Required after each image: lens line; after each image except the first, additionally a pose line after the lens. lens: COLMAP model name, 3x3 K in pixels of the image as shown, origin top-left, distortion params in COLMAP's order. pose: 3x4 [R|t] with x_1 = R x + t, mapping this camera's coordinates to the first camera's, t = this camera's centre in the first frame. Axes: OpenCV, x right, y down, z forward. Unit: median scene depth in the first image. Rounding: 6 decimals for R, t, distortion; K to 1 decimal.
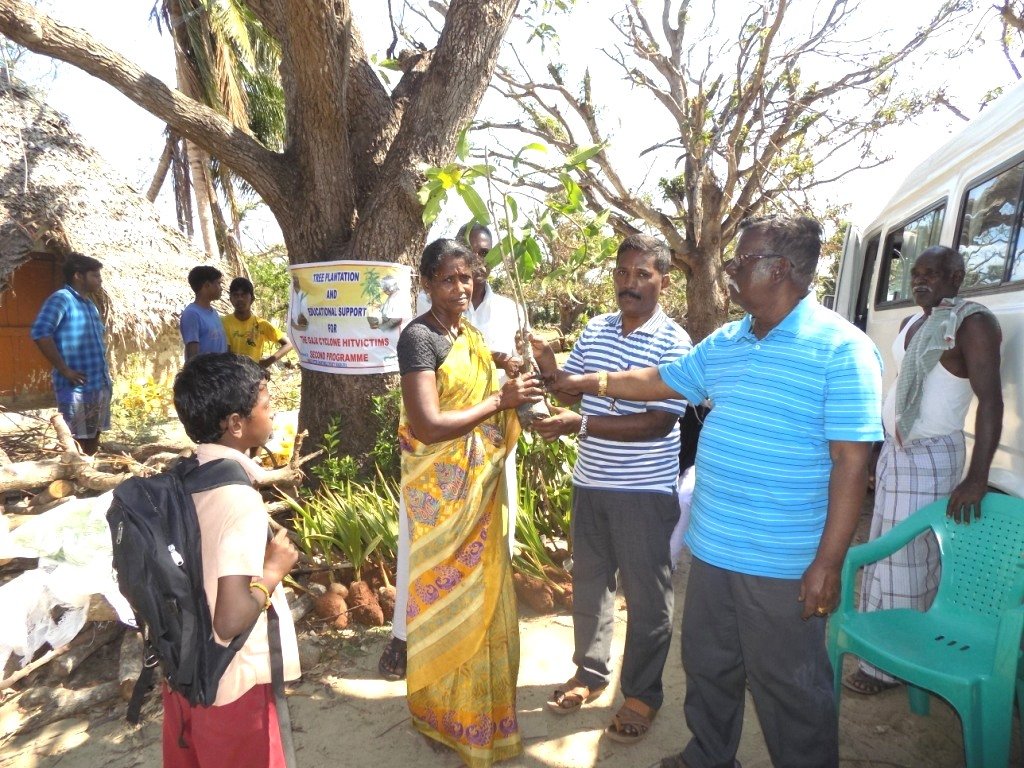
lens RADIAL K [[692.7, 0, 518.1], [0, 692.7, 376.1], [0, 0, 1]] dist [-0.071493, 0.075512]
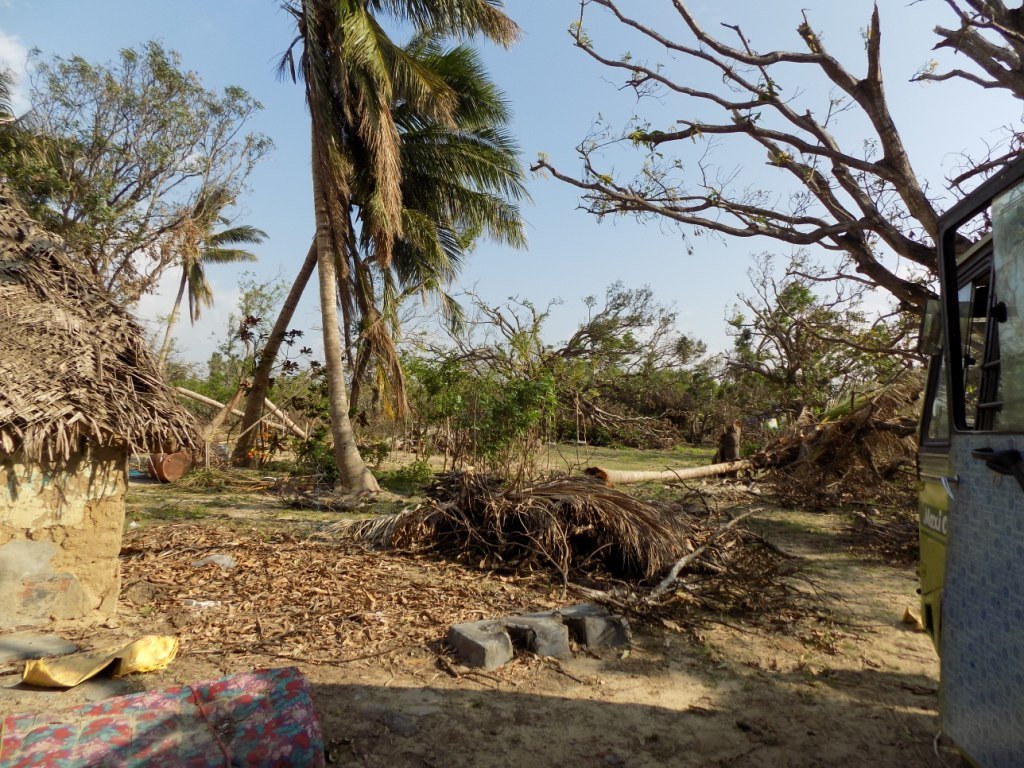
lens RADIAL K [[692.7, 0, 518.1], [0, 692.7, 376.1], [0, 0, 1]] dist [-0.071493, 0.075512]
pose [[0.949530, 0.006188, -0.313614, -0.001910], [-0.054673, 0.987766, -0.146045, -0.046907], [0.308874, 0.155821, 0.938252, 0.401439]]
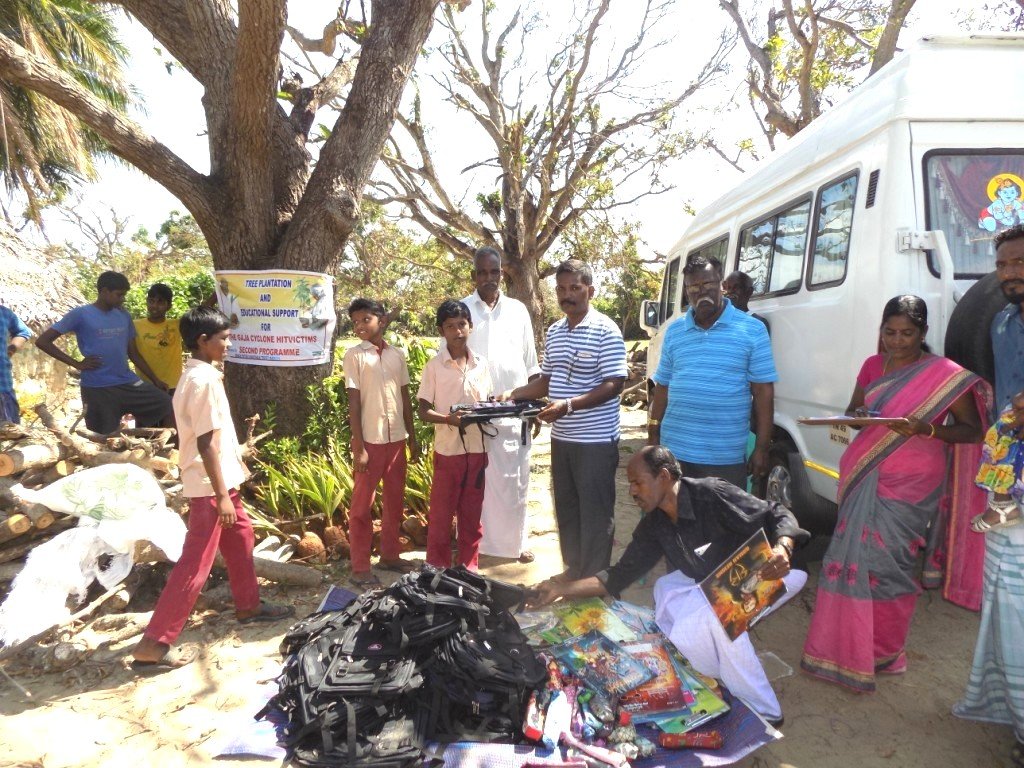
lens RADIAL K [[692.7, 0, 518.1], [0, 692.7, 376.1], [0, 0, 1]] dist [-0.071493, 0.075512]
pose [[0.960359, -0.028609, 0.277295, -0.056337], [0.031462, 0.999488, -0.005843, 0.009358], [-0.276985, 0.014336, 0.960767, -0.071893]]
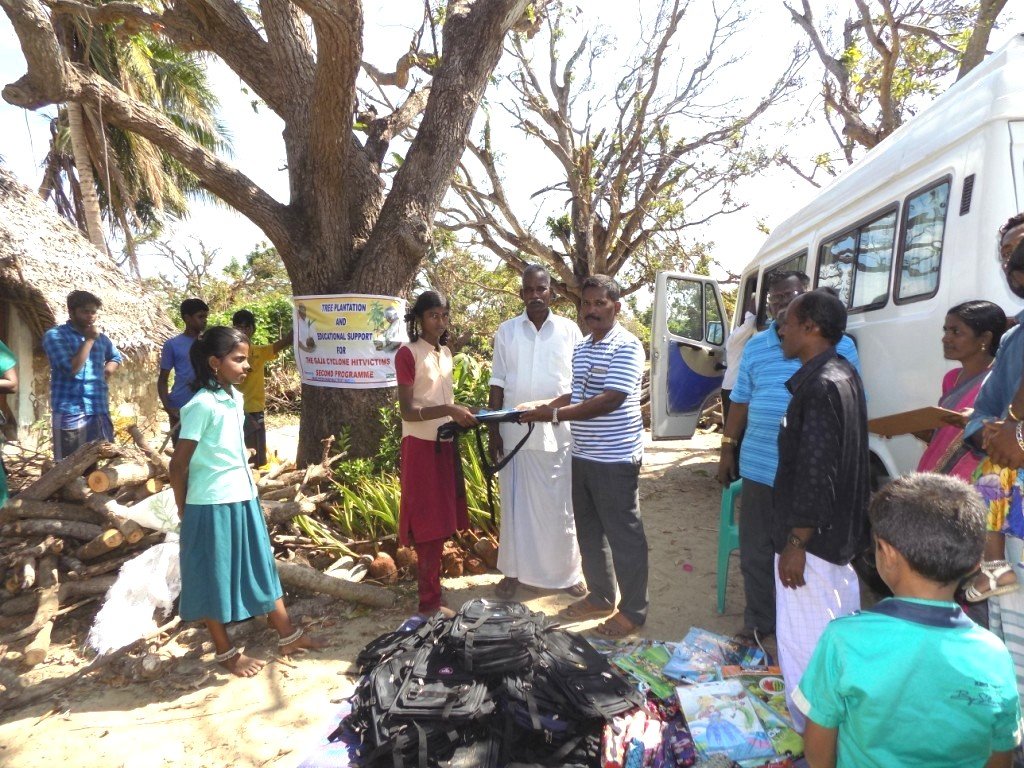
lens RADIAL K [[692.7, 0, 518.1], [0, 692.7, 376.1], [0, 0, 1]] dist [-0.071493, 0.075512]
pose [[0.983431, -0.025790, 0.179440, -0.056223], [0.034136, 0.998467, -0.043579, 0.010588], [-0.178041, 0.048982, 0.982803, -0.069153]]
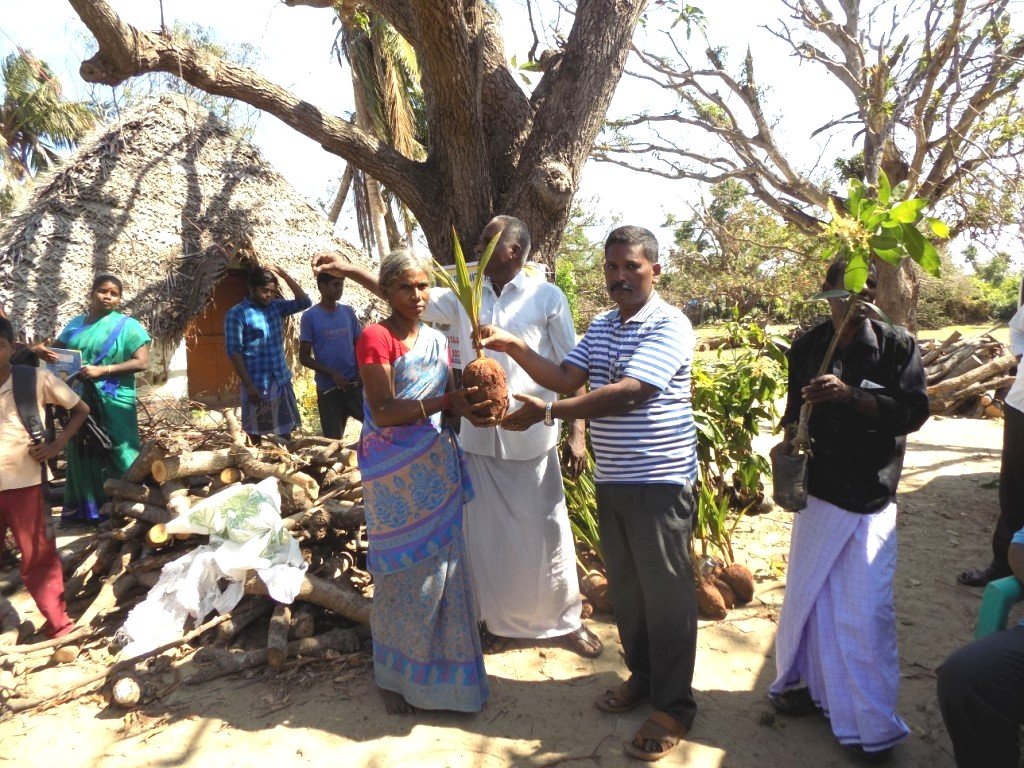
lens RADIAL K [[692.7, 0, 518.1], [0, 692.7, 376.1], [0, 0, 1]] dist [-0.071493, 0.075512]
pose [[0.969913, -0.010768, -0.243213, 0.015253], [0.010983, 0.999940, -0.000470, 0.001395], [0.243203, -0.002215, 0.969973, 0.003629]]
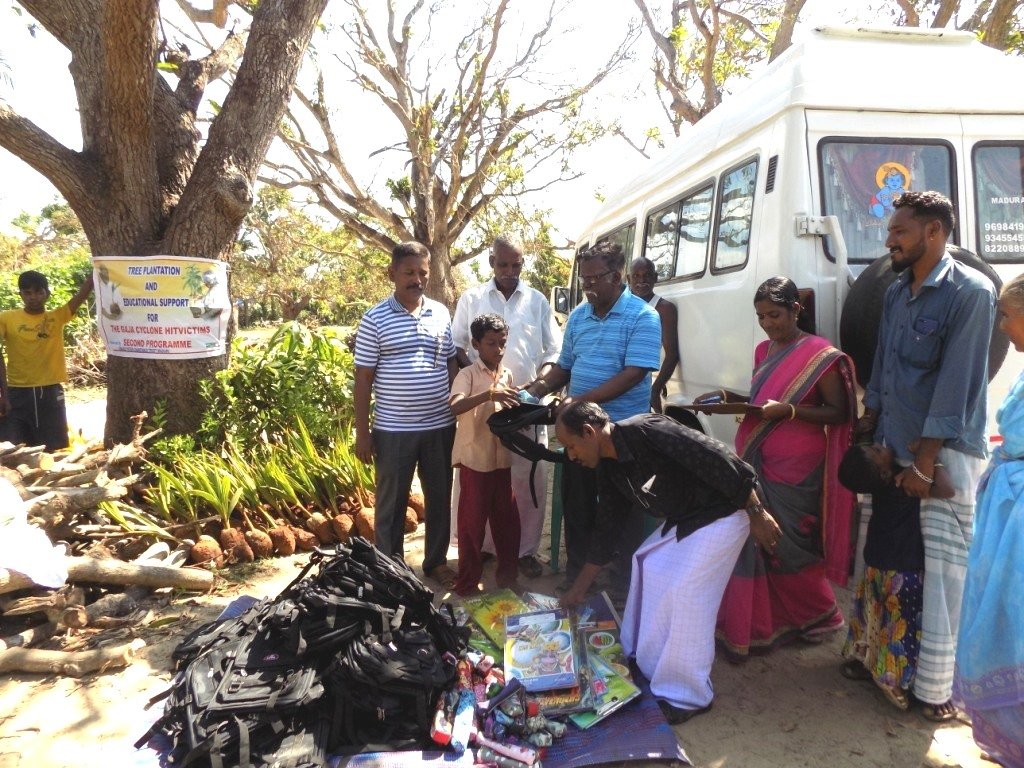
lens RADIAL K [[692.7, 0, 518.1], [0, 692.7, 376.1], [0, 0, 1]] dist [-0.071493, 0.075512]
pose [[0.918846, -0.052858, 0.391060, -0.050727], [0.050158, 0.998595, 0.017123, 0.009204], [-0.391415, 0.003881, 0.920206, -0.066098]]
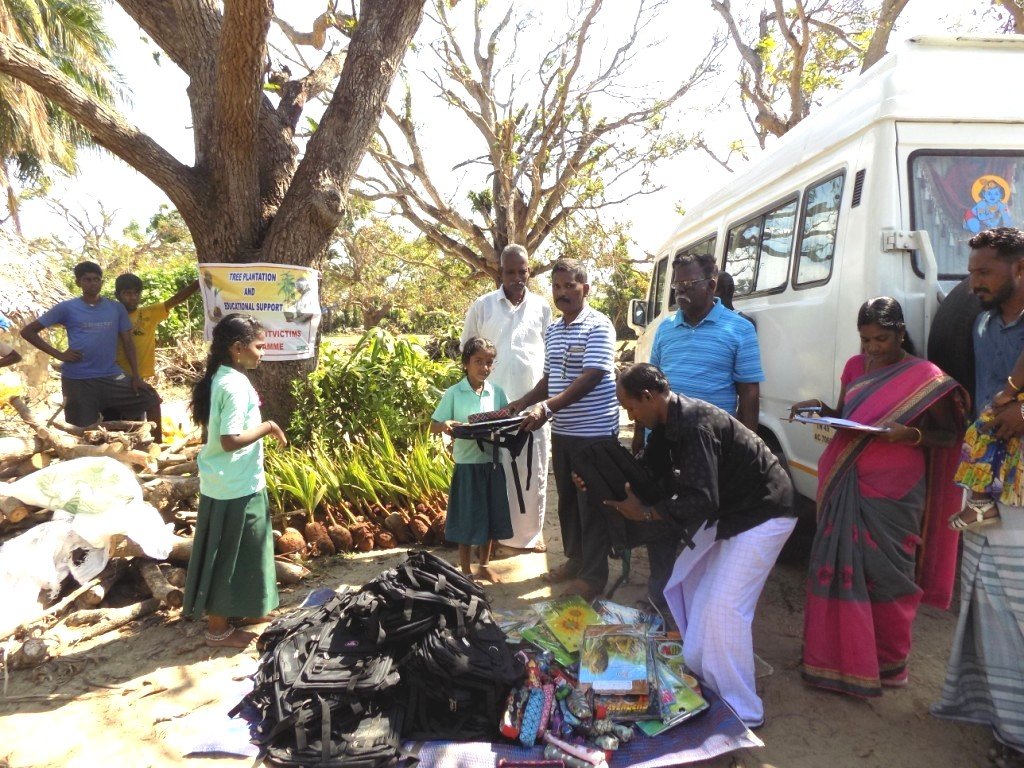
lens RADIAL K [[692.7, 0, 518.1], [0, 692.7, 376.1], [0, 0, 1]] dist [-0.071493, 0.075512]
pose [[0.956481, -0.018898, 0.291183, -0.053739], [0.020915, 0.999774, -0.003816, 0.010350], [-0.291046, 0.009740, 0.956660, -0.070854]]
